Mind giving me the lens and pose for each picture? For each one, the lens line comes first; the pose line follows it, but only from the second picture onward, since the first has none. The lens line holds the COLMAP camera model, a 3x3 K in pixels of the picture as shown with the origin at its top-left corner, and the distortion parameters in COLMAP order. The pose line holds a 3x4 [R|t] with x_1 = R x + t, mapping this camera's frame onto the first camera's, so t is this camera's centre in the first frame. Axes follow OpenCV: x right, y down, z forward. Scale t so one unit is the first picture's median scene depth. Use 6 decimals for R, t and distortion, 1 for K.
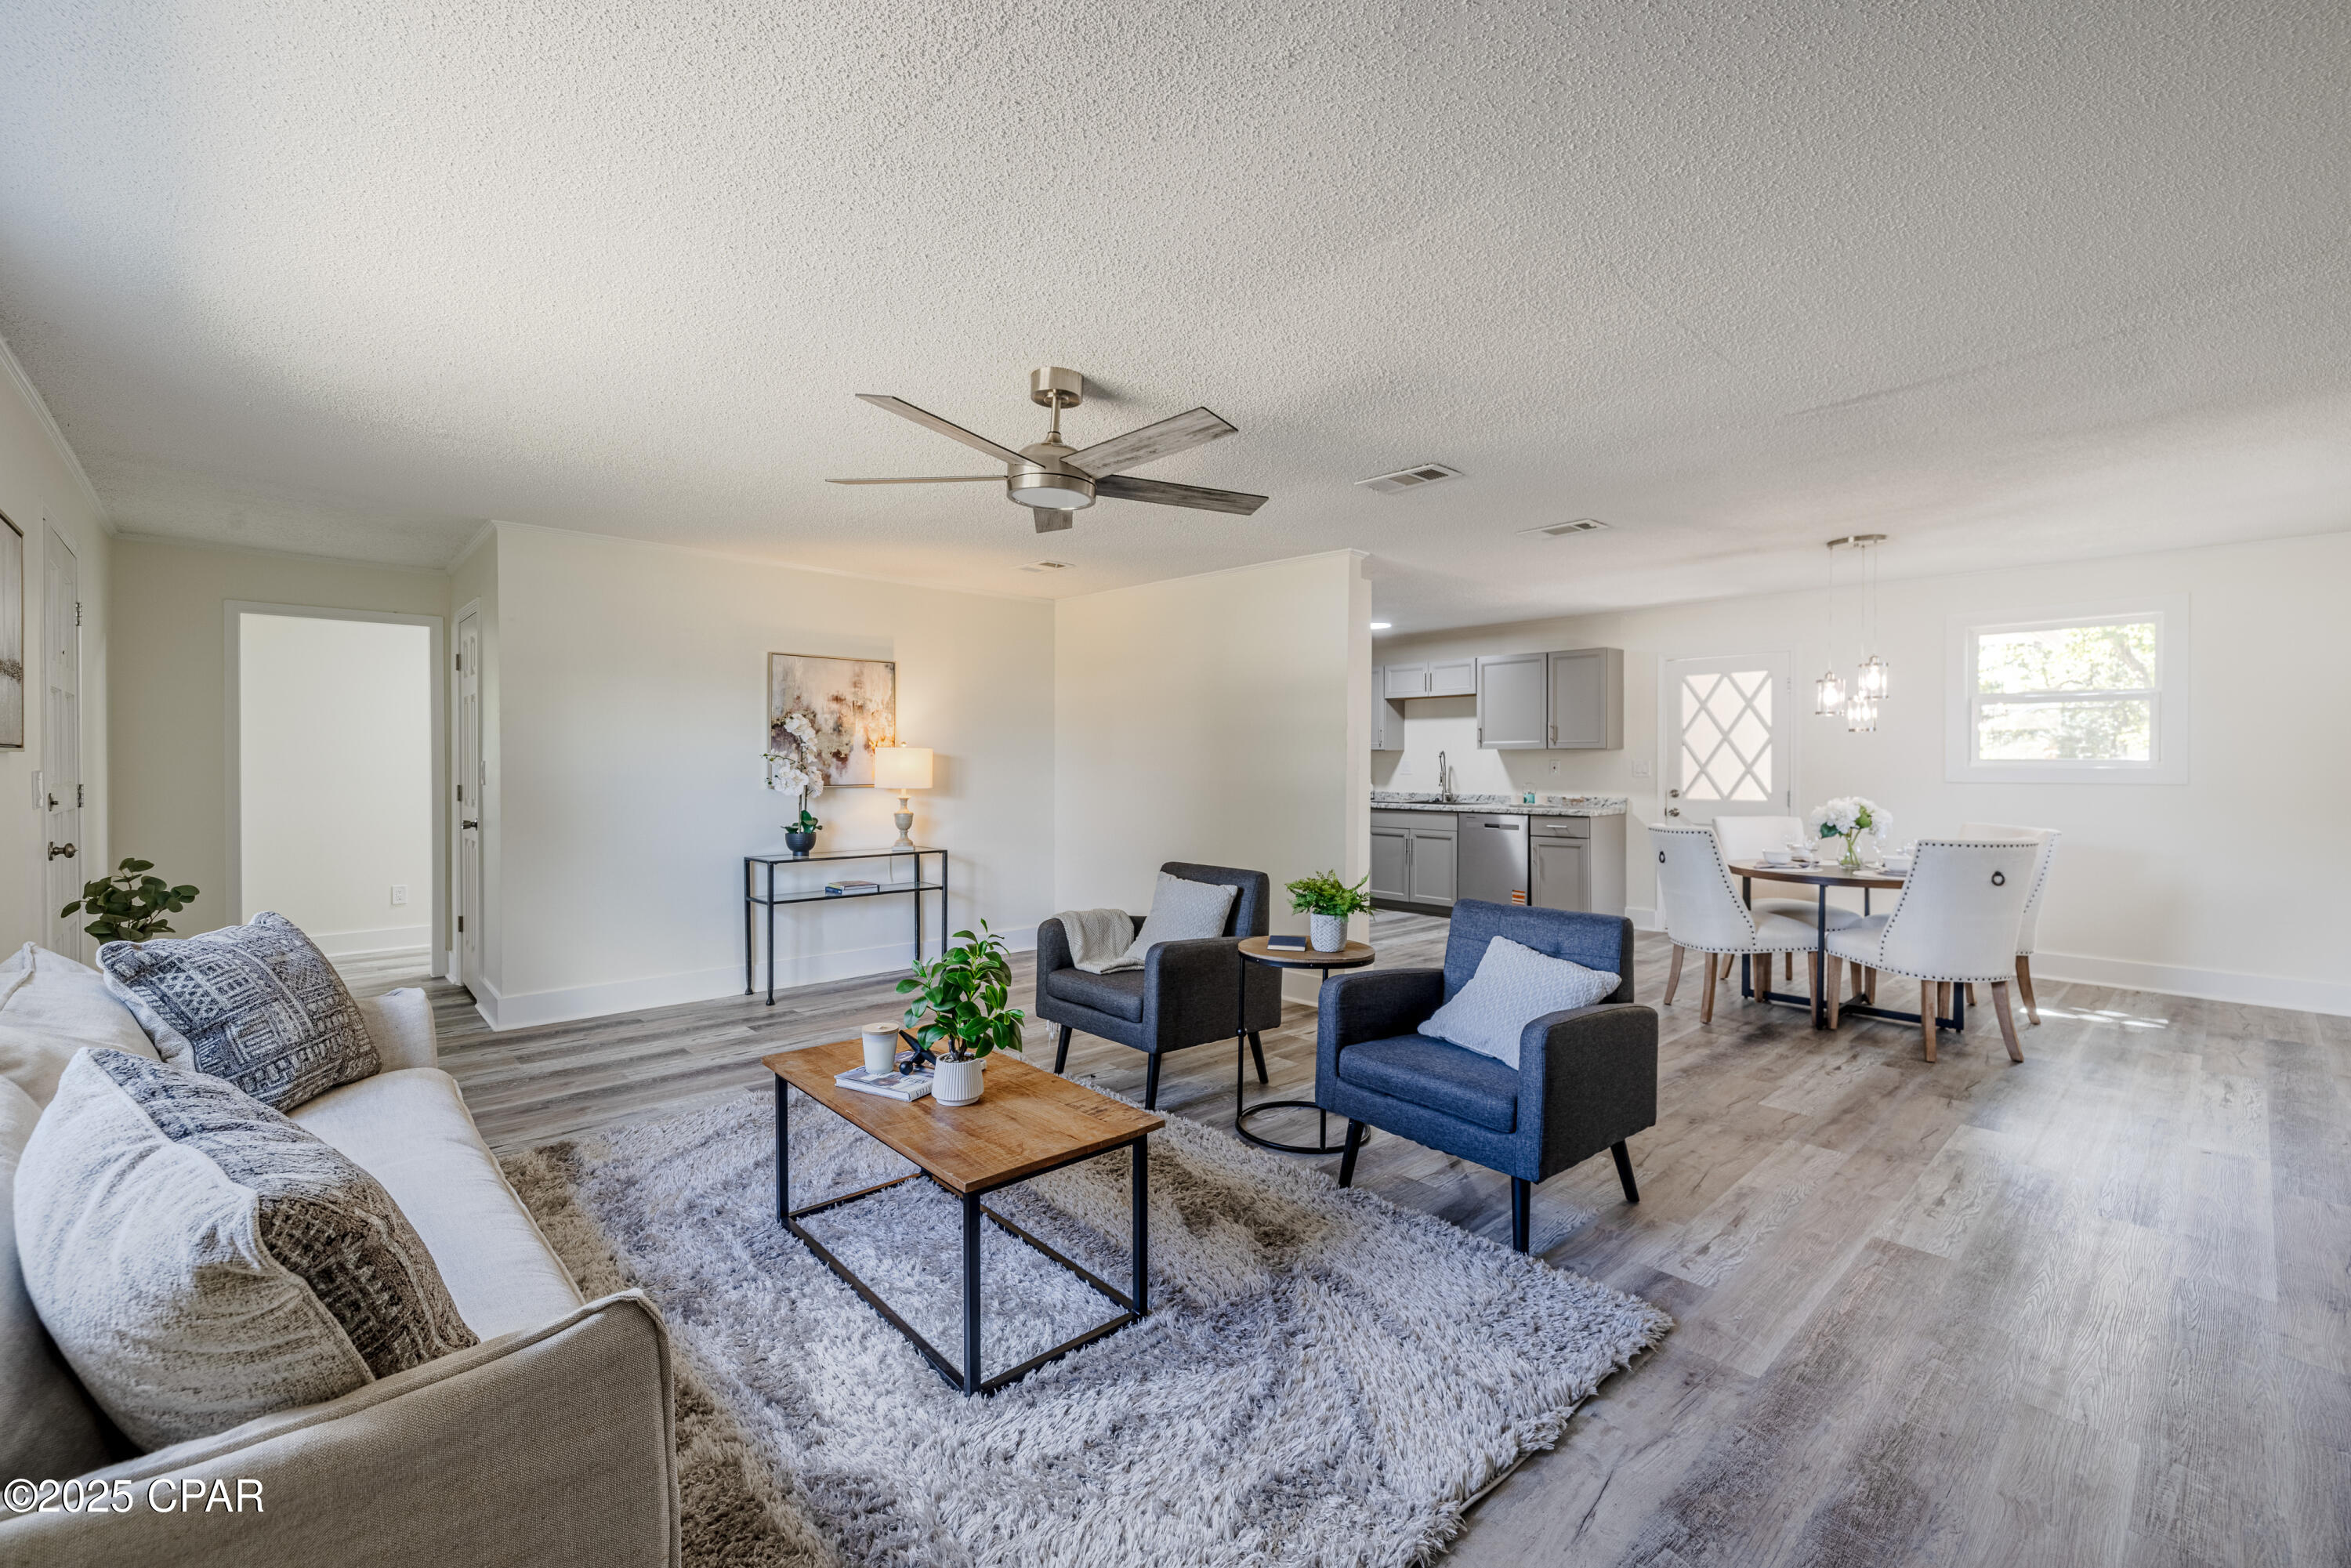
lens RADIAL K [[990.2, 0, 1168.2], [0, 990.2, 769.2], [0, 0, 1]] dist [0.001192, 0.000087]
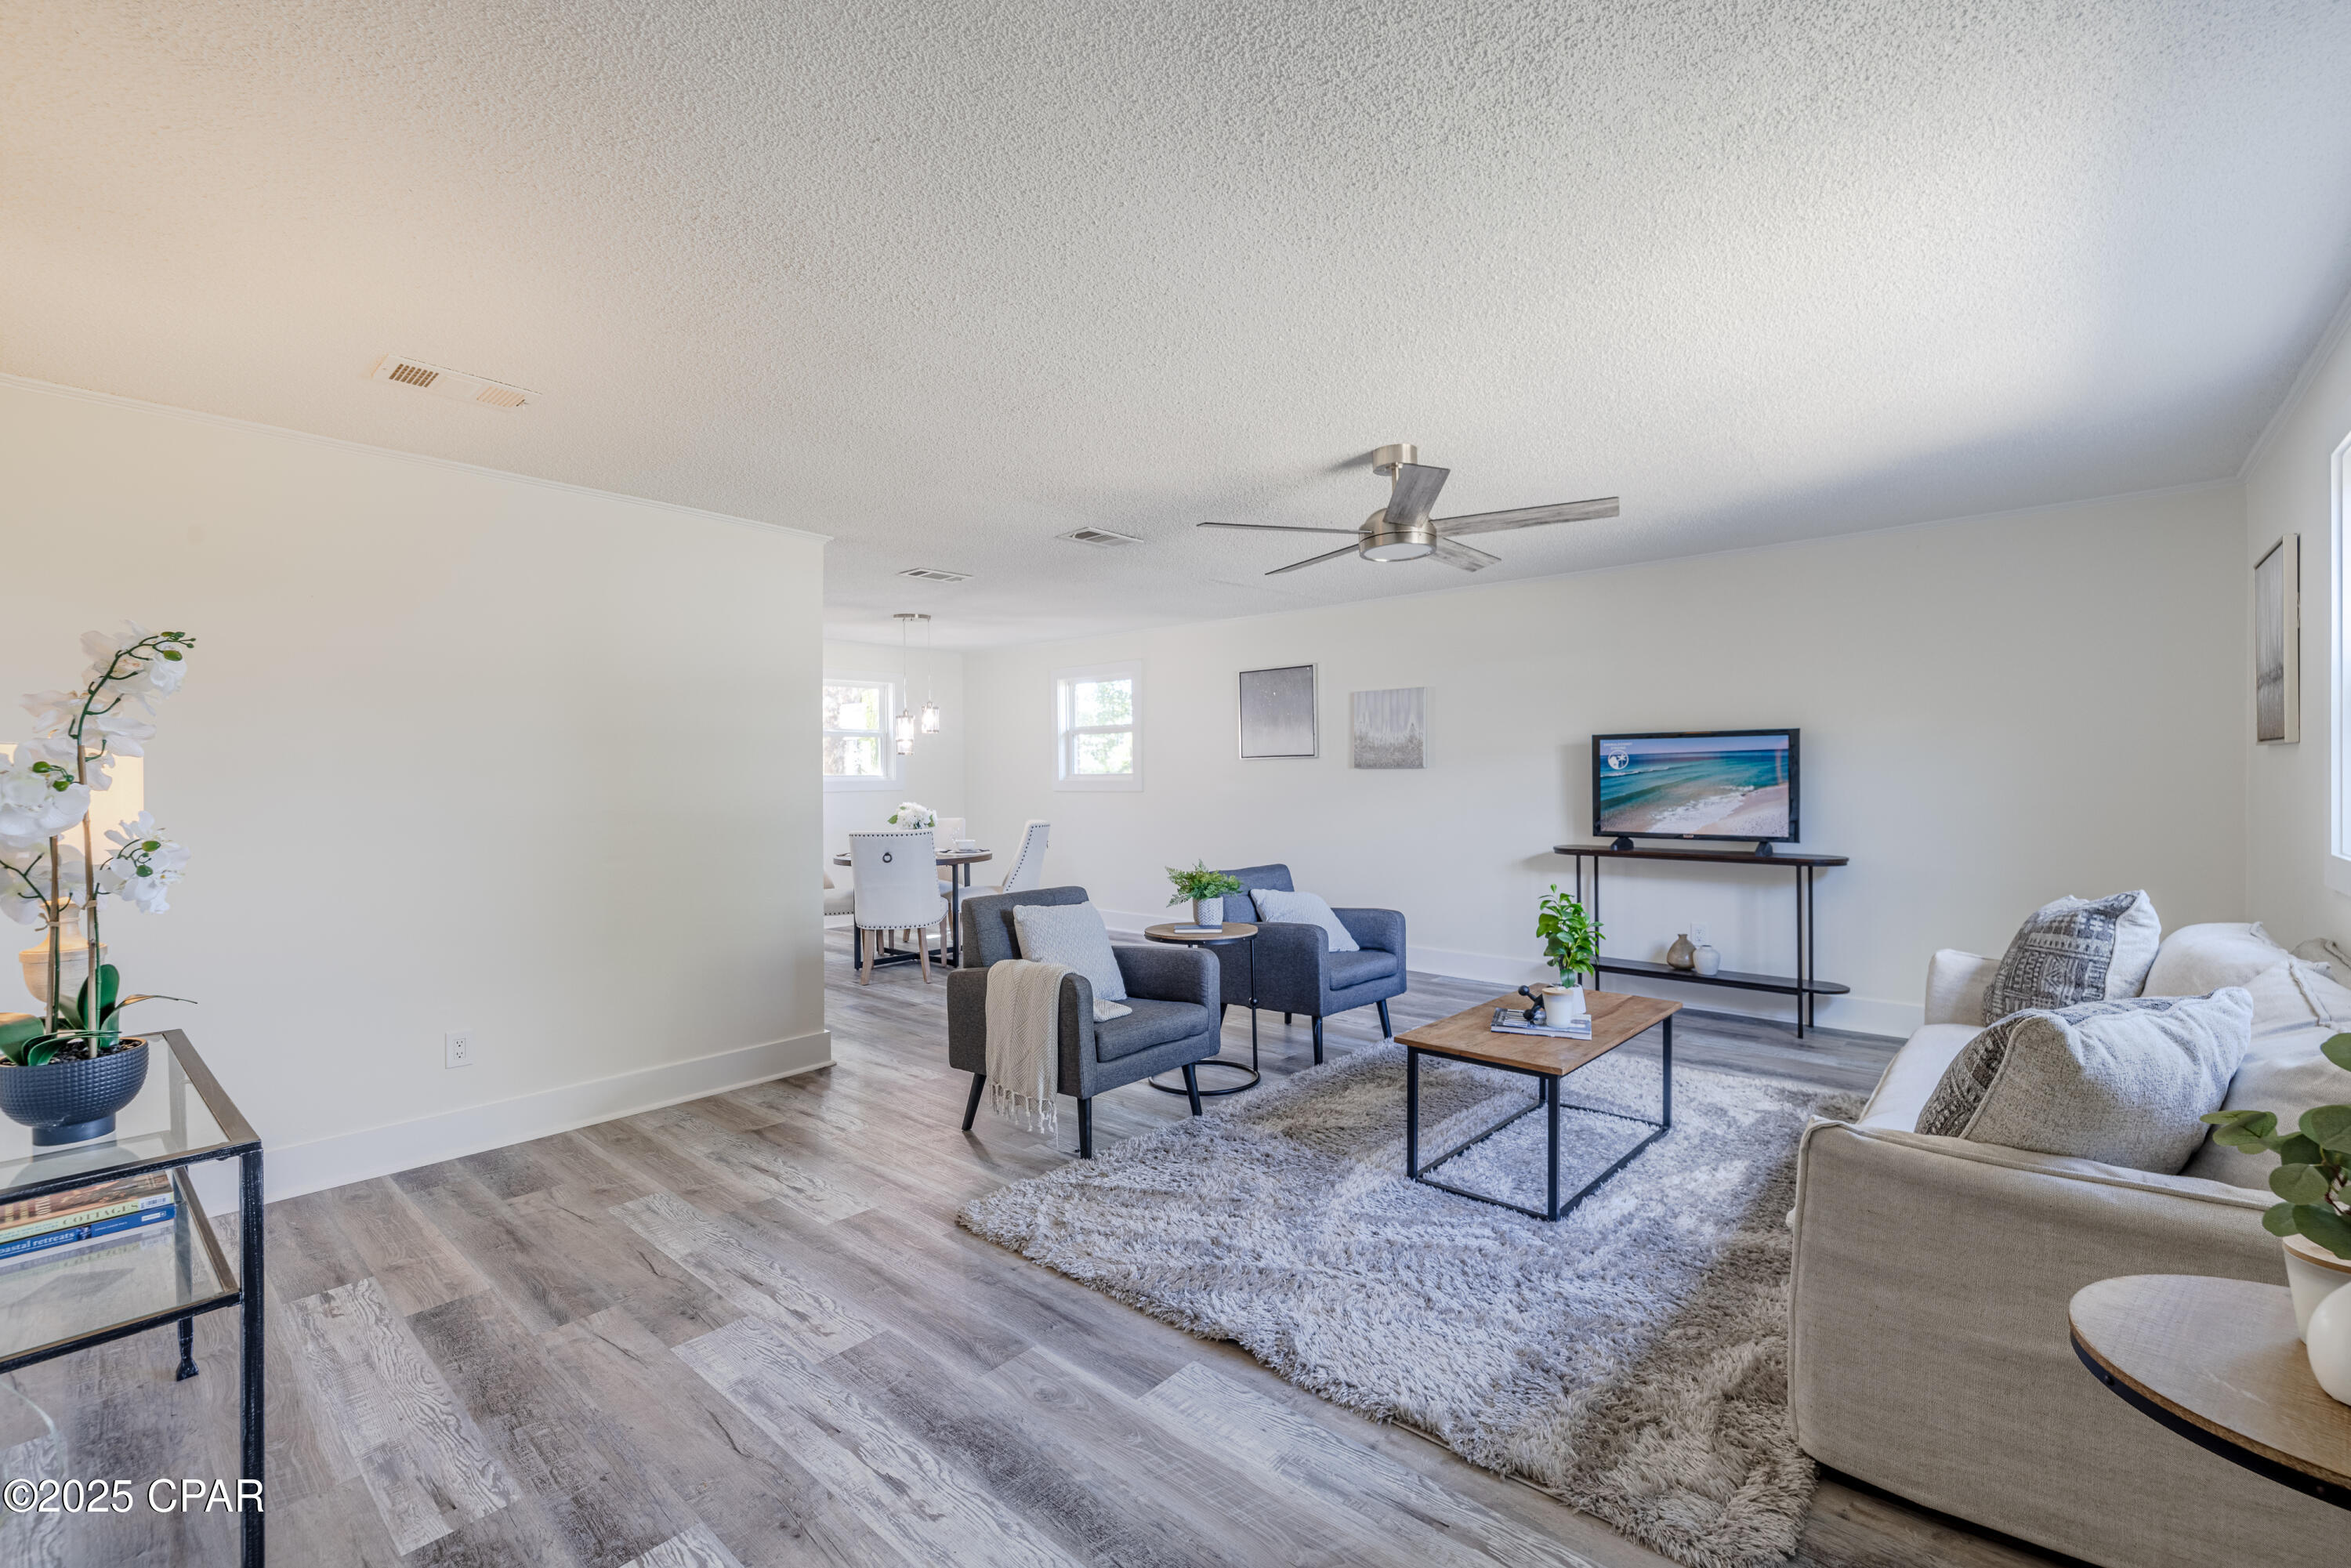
lens RADIAL K [[1010.1, 0, 1175.5], [0, 1010.1, 784.0], [0, 0, 1]] dist [0.001142, 0.000204]
pose [[-0.105981, -0.010108, 0.994317, -0.732634], [0.013411, 0.999843, 0.011593, -0.007484], [-0.994278, 0.014563, -0.105829, 0.791776]]
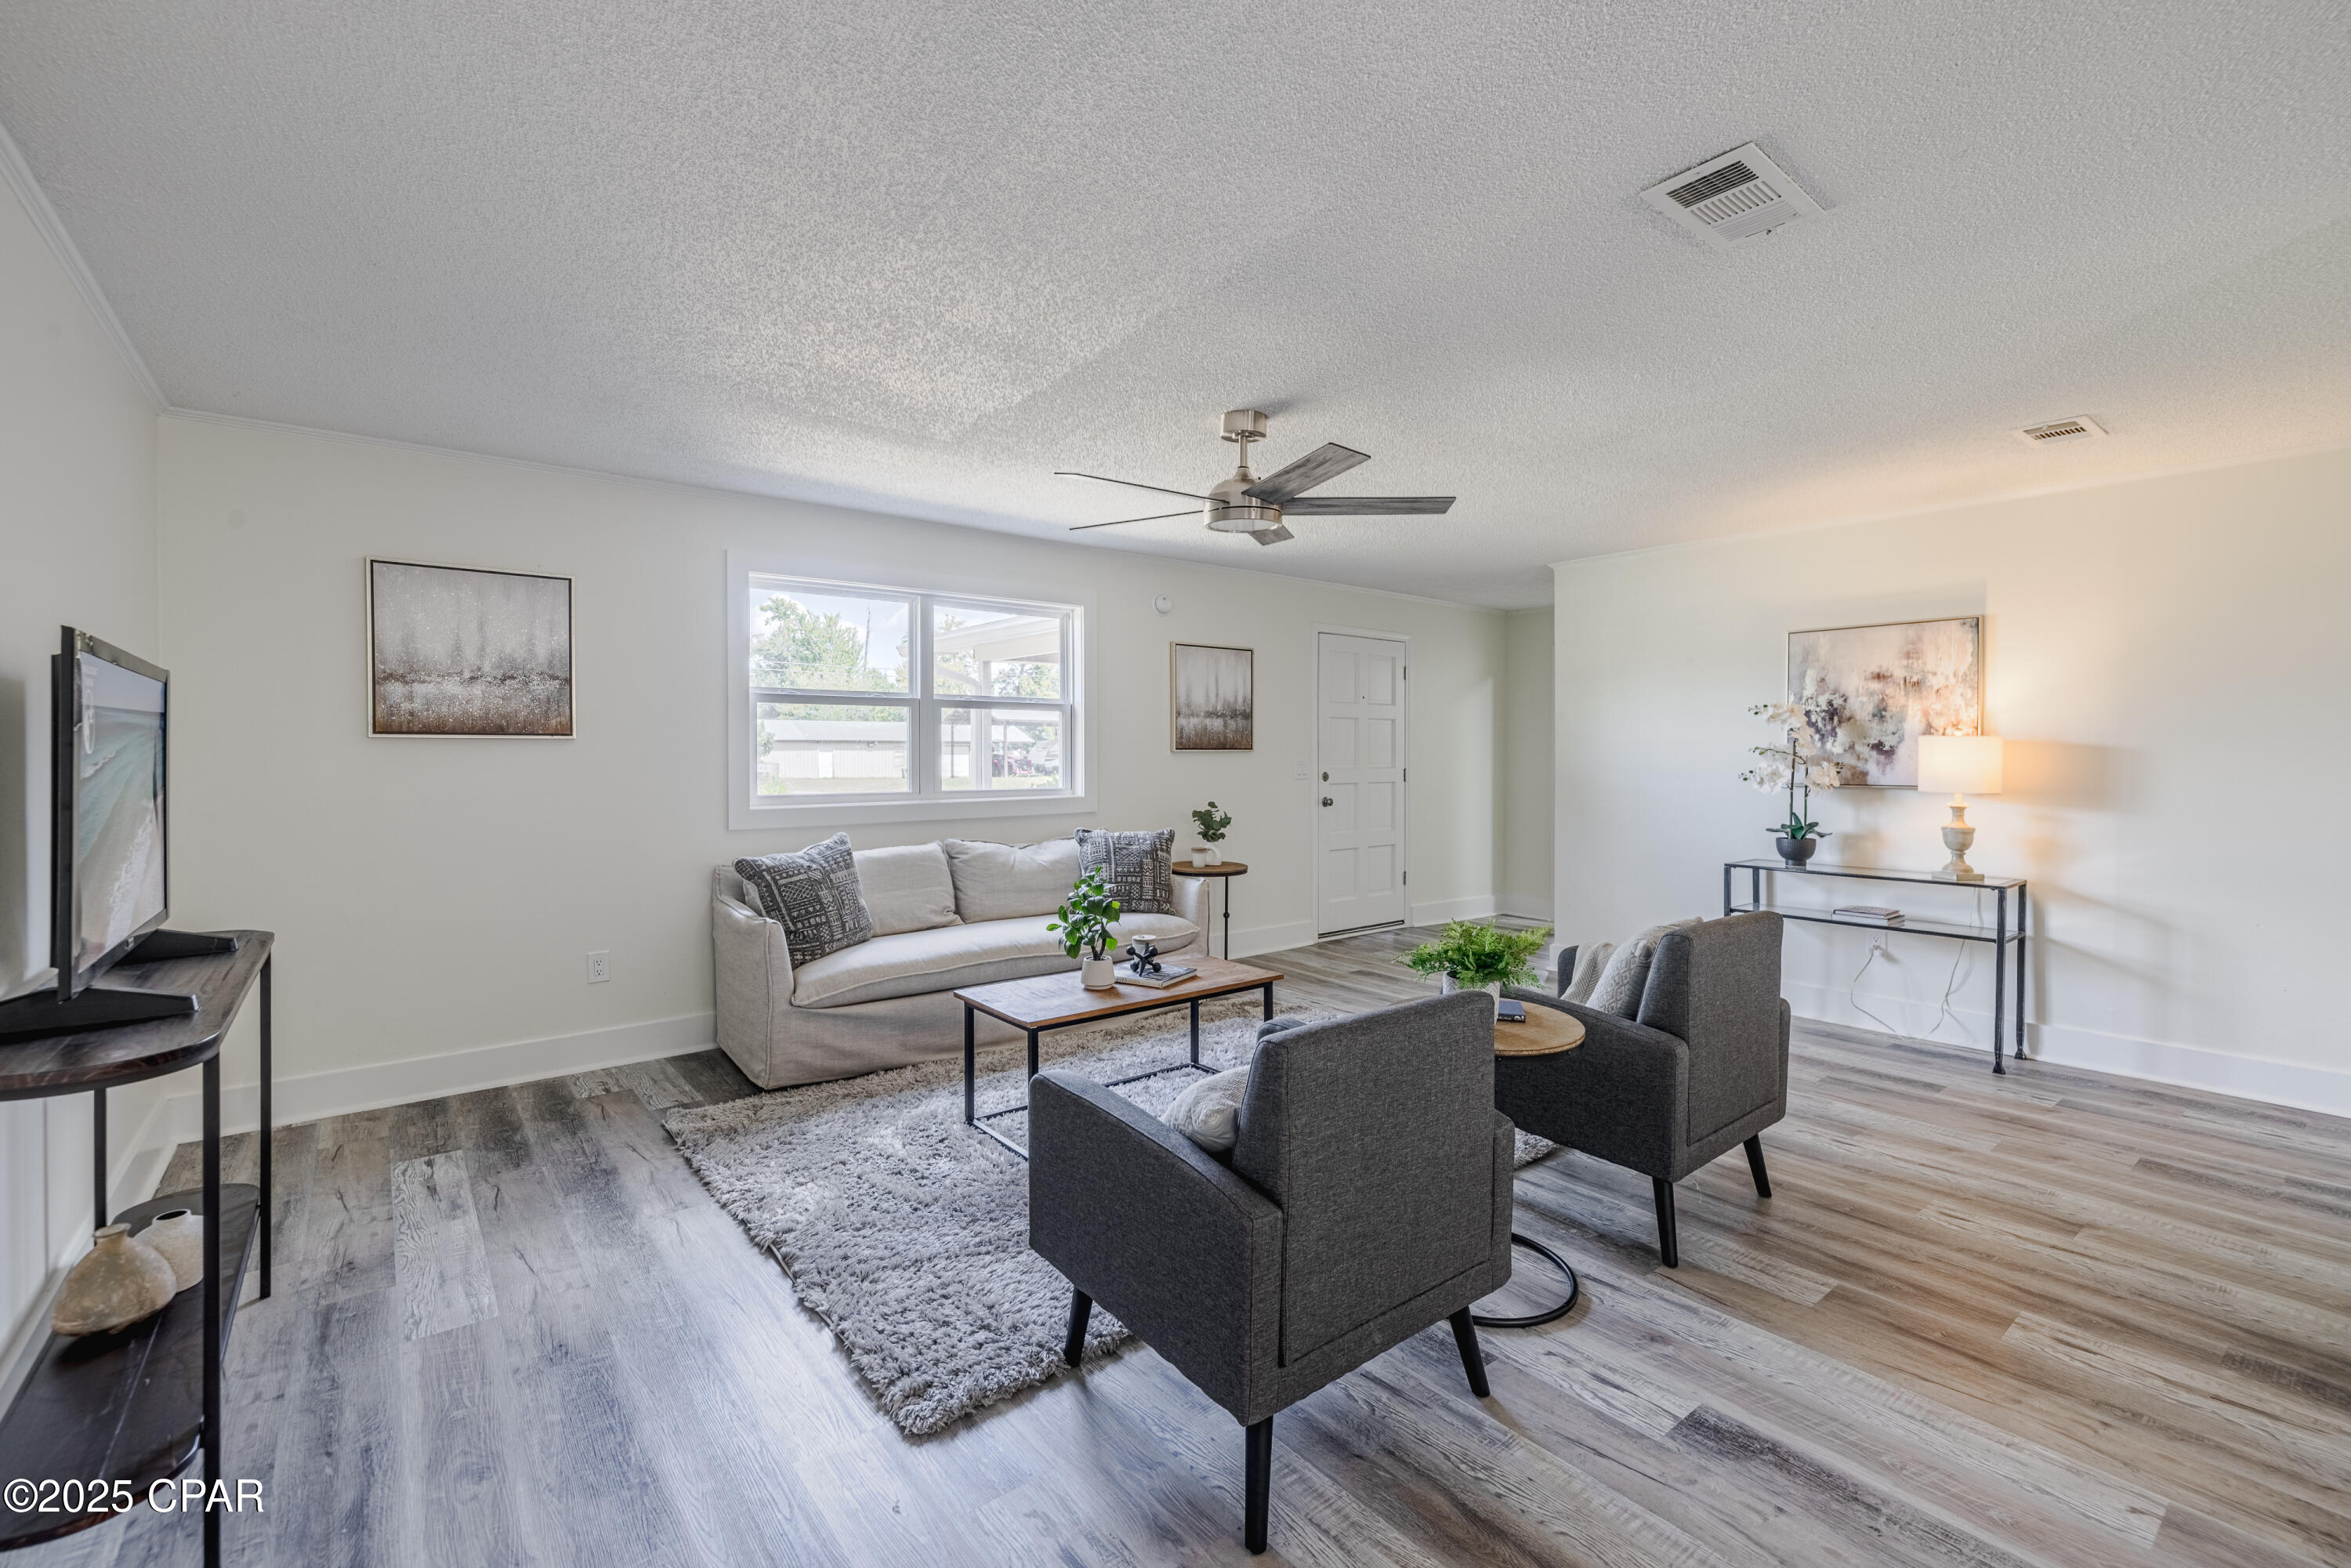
lens RADIAL K [[994.8, 0, 1161.6], [0, 994.8, 764.9], [0, 0, 1]] dist [0.002889, 0.000272]
pose [[-0.079236, 0.009394, -0.996812, 0.585265], [-0.005689, 0.999935, 0.009876, -0.005583], [0.996840, 0.006453, -0.079178, 0.567168]]
